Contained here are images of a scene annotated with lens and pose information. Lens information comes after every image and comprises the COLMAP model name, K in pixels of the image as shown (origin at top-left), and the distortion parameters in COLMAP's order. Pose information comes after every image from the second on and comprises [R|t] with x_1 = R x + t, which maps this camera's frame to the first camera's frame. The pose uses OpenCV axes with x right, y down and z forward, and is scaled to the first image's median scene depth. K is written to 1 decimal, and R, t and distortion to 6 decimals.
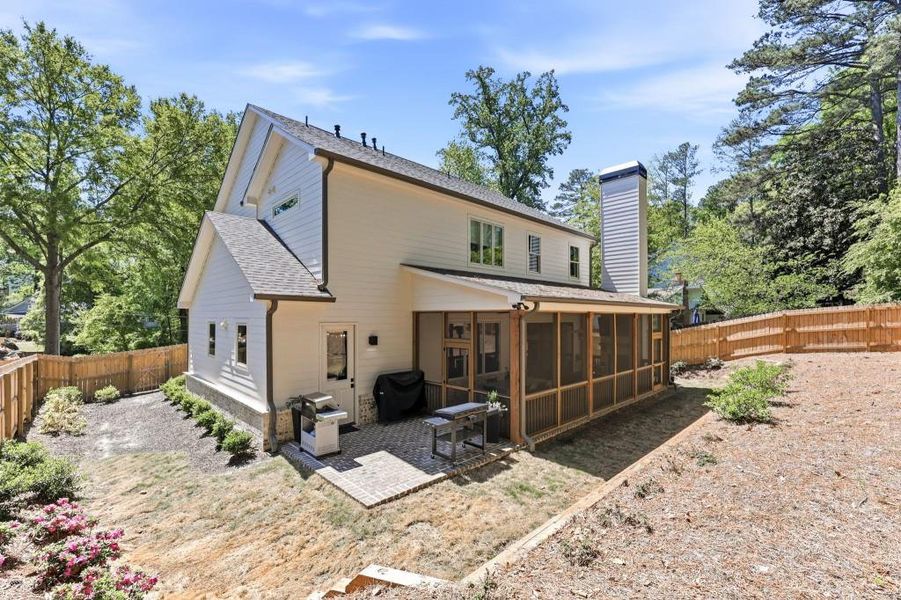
lens RADIAL K [[384.8, 0, 453.0], [0, 384.8, 312.0], [0, 0, 1]] dist [0.001069, 0.000024]
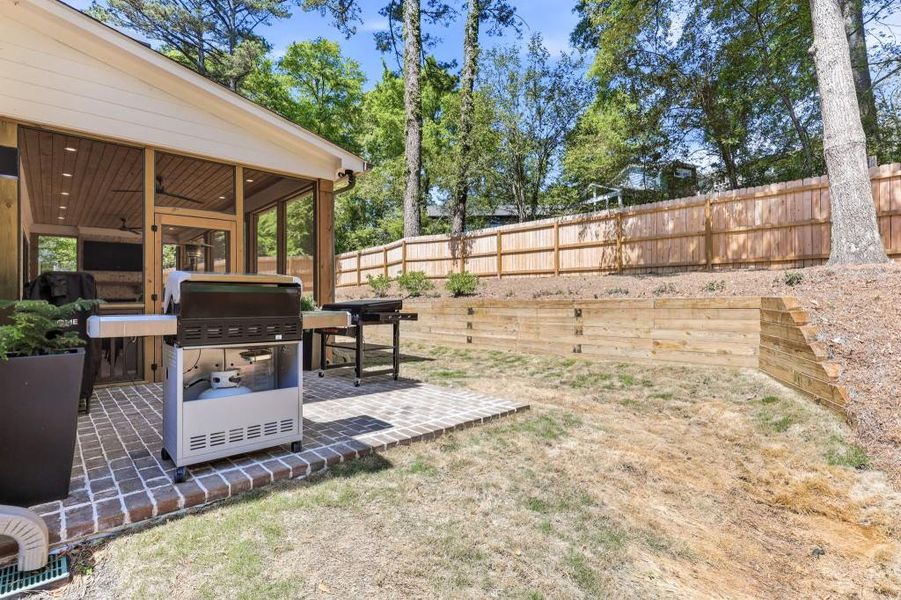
lens RADIAL K [[423.6, 0, 451.7], [0, 423.6, 295.7], [0, 0, 1]] dist [0.001009, 0.000100]
pose [[0.013198, 0.005561, 0.999897, -0.551042], [-0.000227, 0.999985, -0.005559, 0.187098], [-0.999913, -0.000154, 0.013199, 0.648632]]
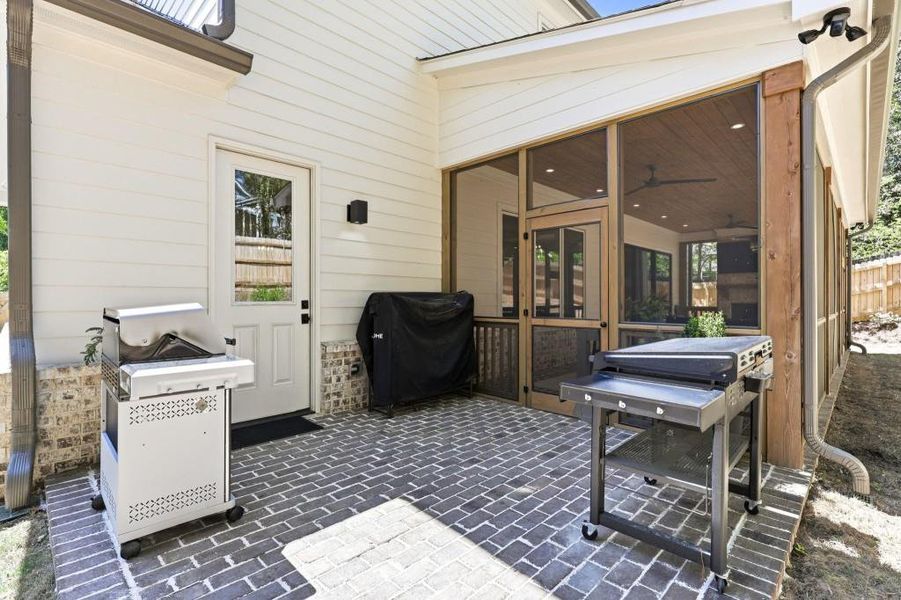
lens RADIAL K [[423.6, 0, 451.7], [0, 423.6, 295.7], [0, 0, 1]] dist [0.001009, 0.000100]
pose [[0.999717, 0.001136, 0.023766, -0.118421], [-0.001224, 0.999993, 0.003671, 0.165319], [-0.023761, -0.003699, 0.999711, 0.551124]]
